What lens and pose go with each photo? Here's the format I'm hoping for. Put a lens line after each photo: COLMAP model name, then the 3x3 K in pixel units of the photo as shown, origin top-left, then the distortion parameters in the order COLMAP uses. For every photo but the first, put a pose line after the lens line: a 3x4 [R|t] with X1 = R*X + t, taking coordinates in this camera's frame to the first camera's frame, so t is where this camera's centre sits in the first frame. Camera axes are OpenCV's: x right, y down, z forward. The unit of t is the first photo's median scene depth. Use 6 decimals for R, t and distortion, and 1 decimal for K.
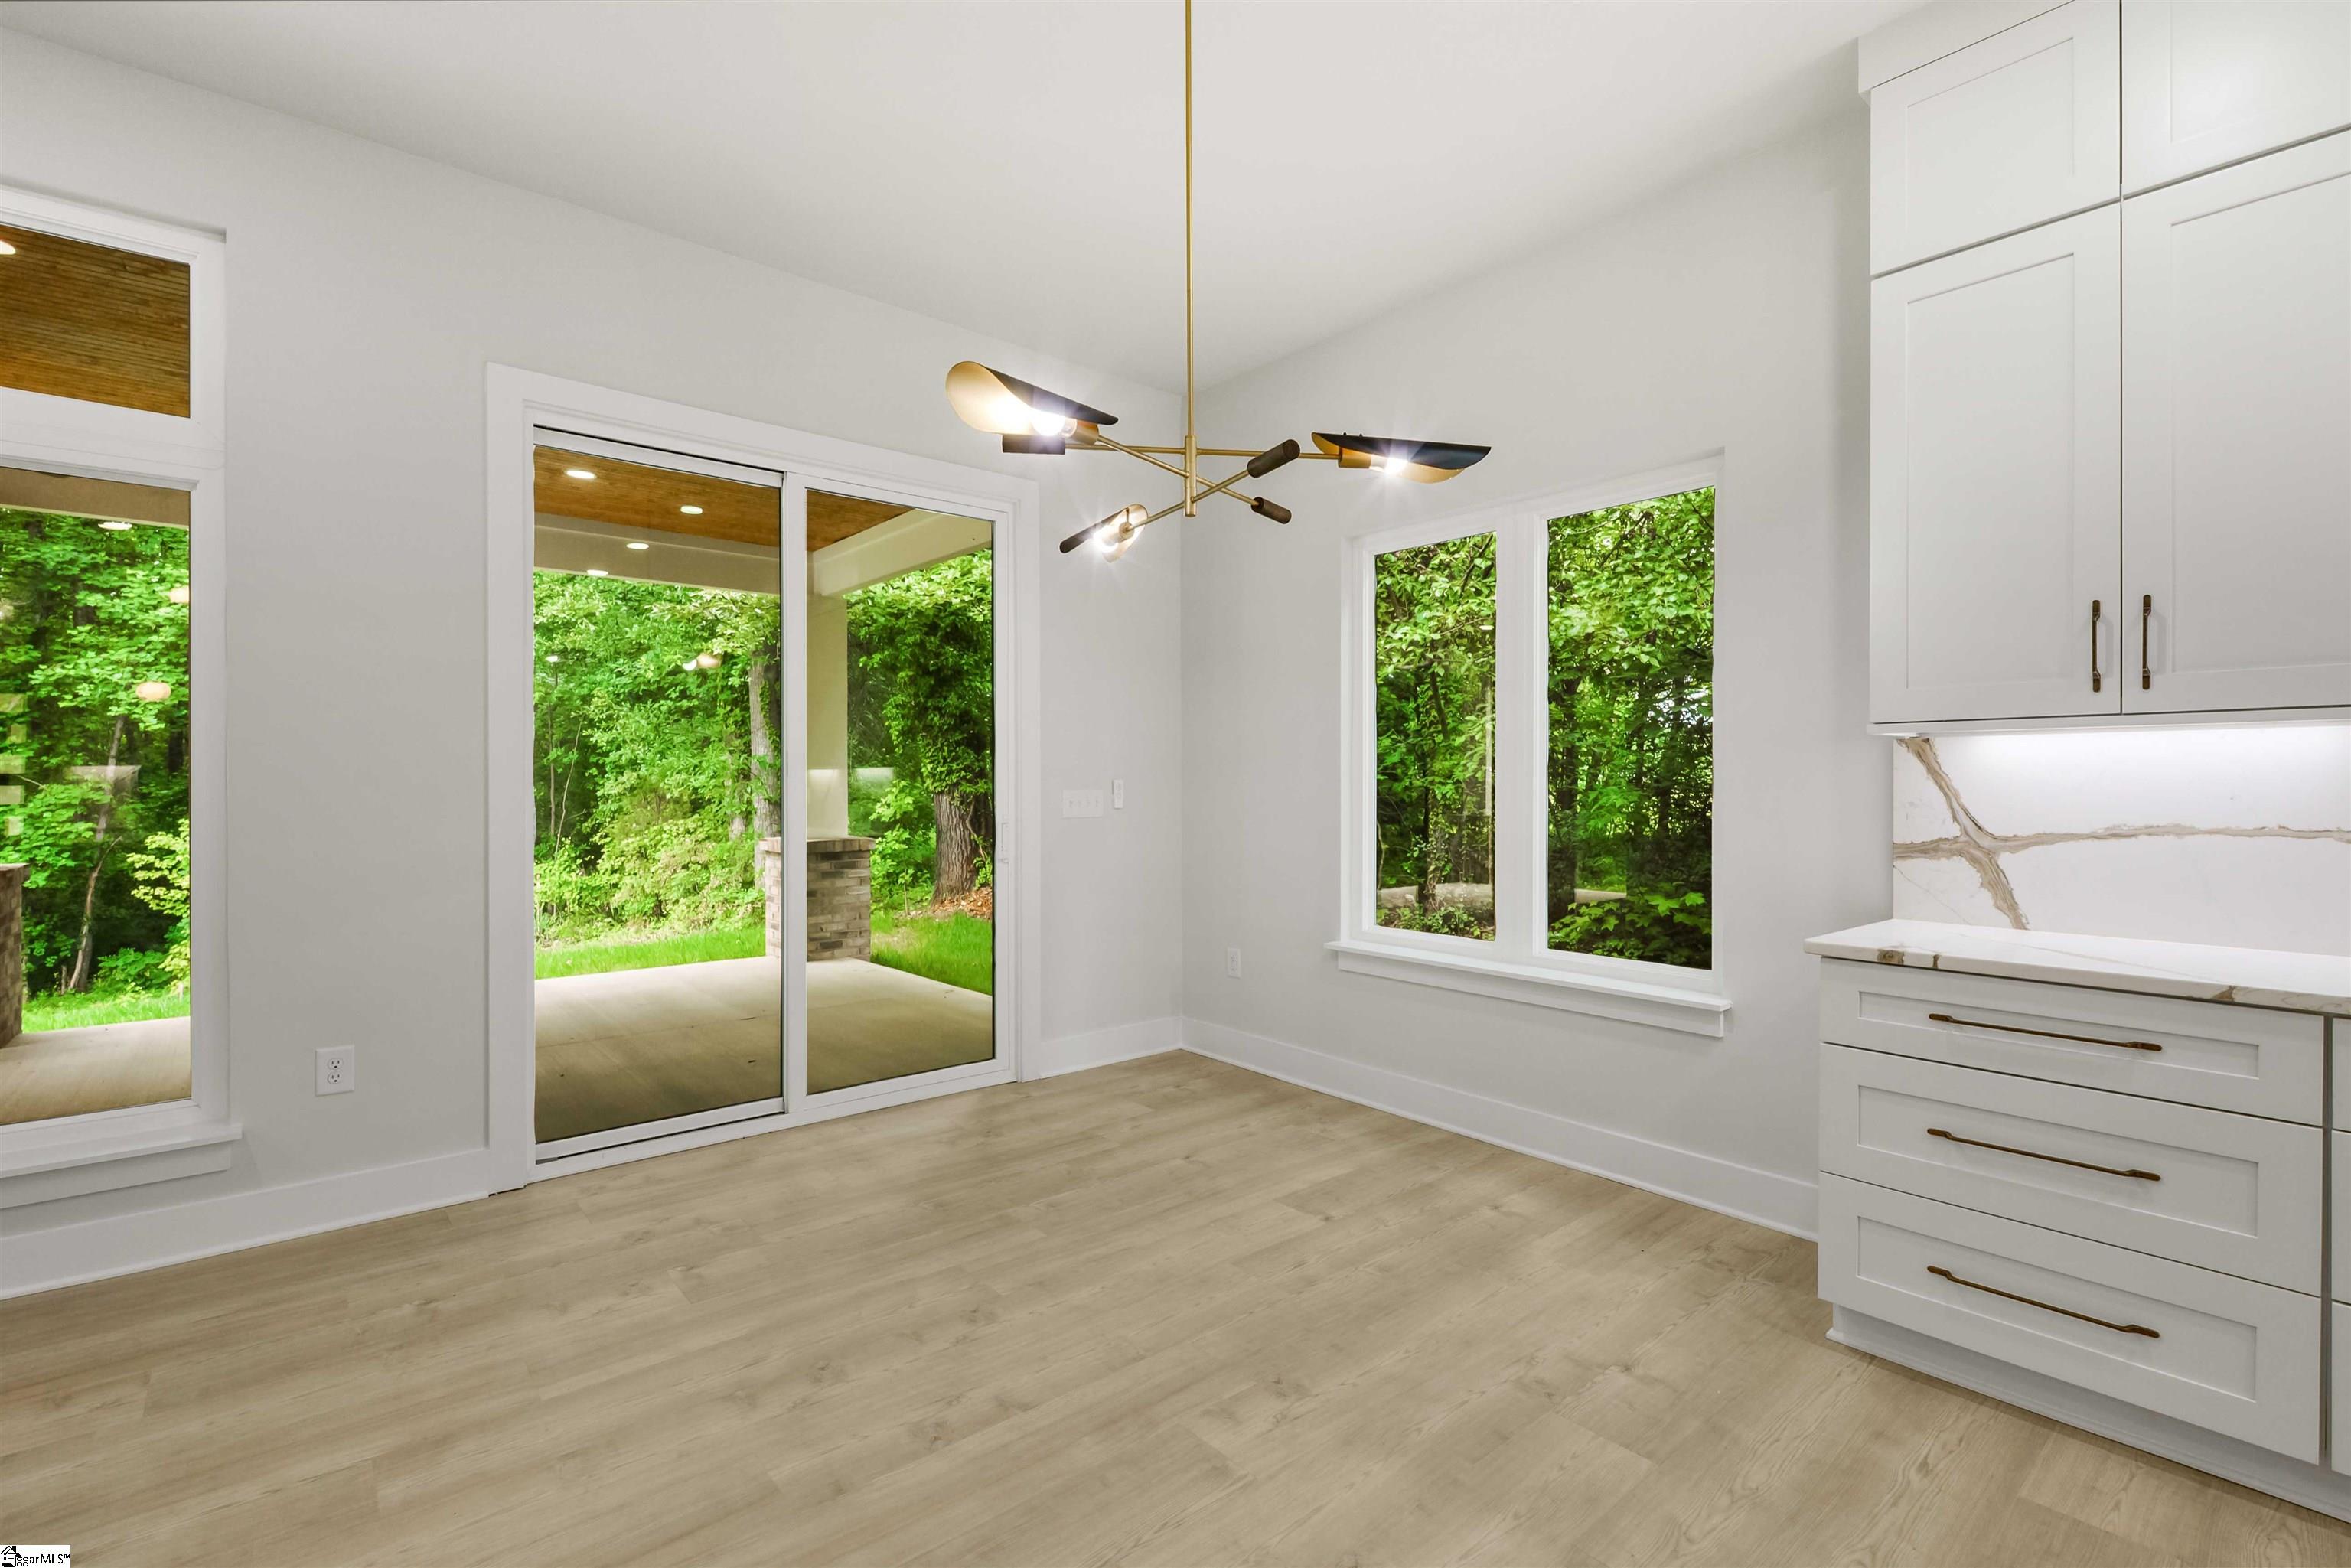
lens RADIAL K [[1057.3, 0, 1167.4], [0, 1057.3, 785.8], [0, 0, 1]] dist [0.005441, -0.000978]
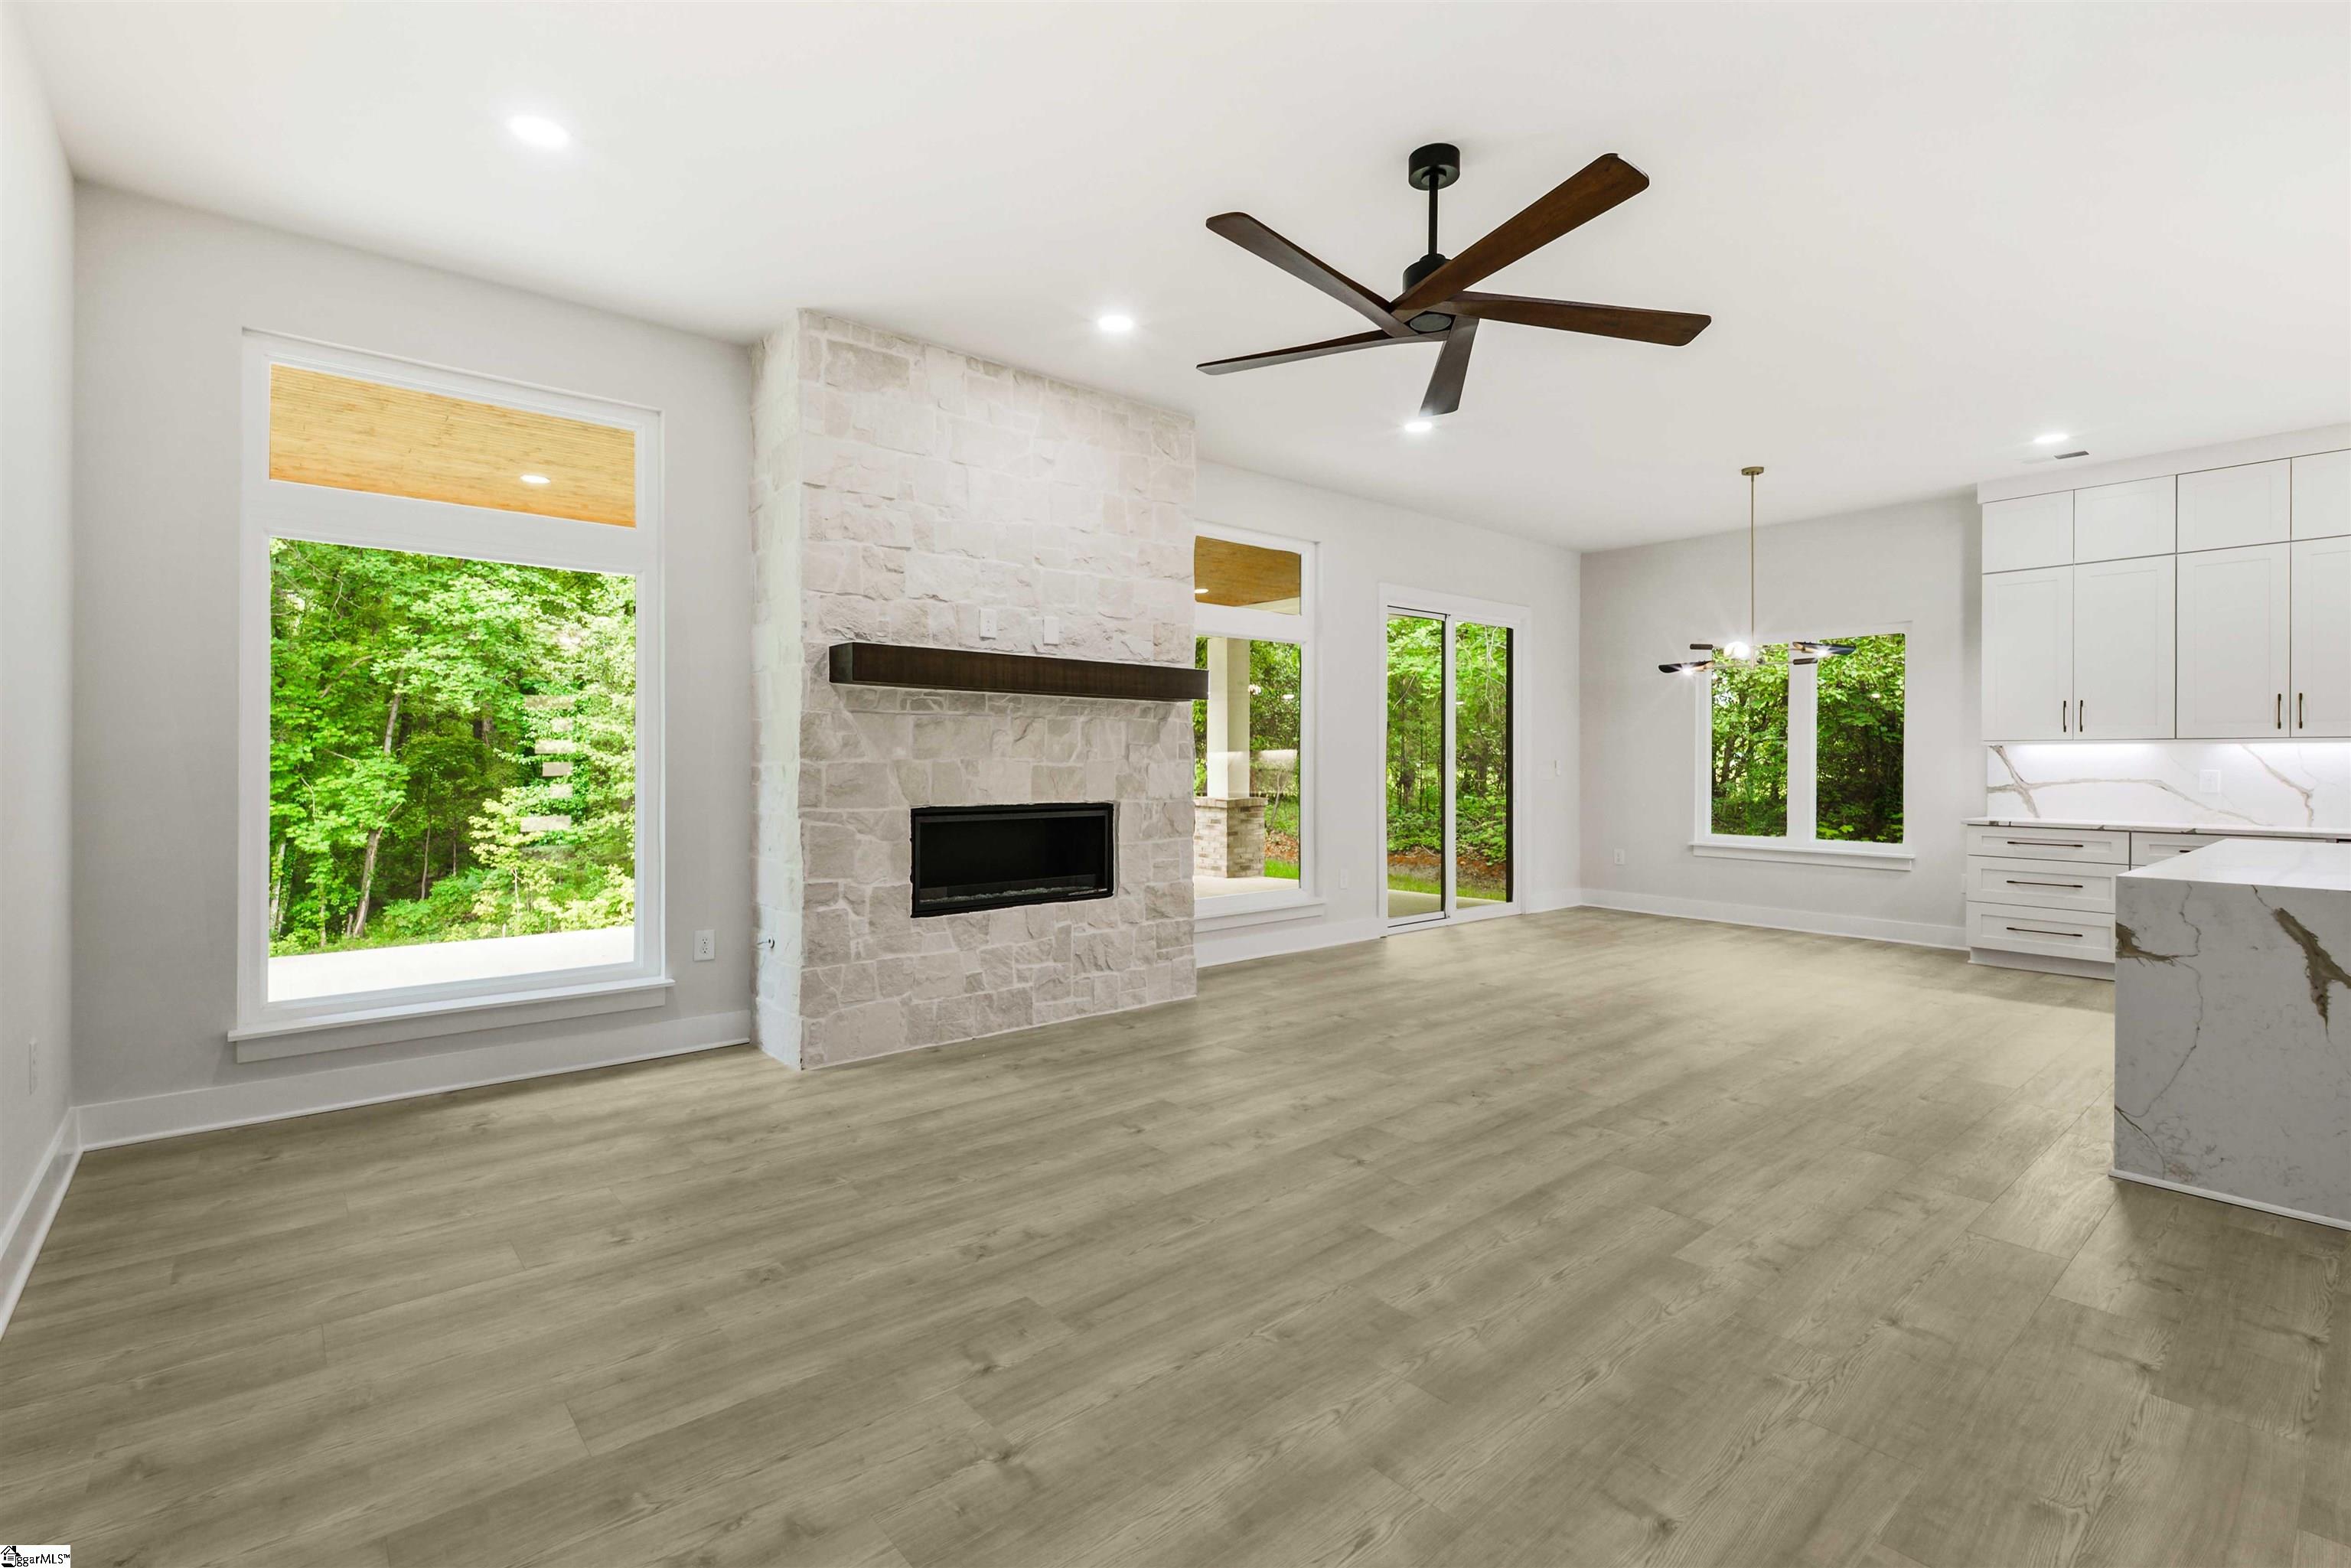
lens RADIAL K [[1057.3, 0, 1176.2], [0, 1057.3, 765.3], [0, 0, 1]] dist [0.005441, -0.000978]
pose [[0.999997, 0.001929, 0.001478, -0.729692], [-0.001935, 0.999992, 0.003541, -0.001186], [-0.001471, -0.003544, 0.999993, -0.889338]]
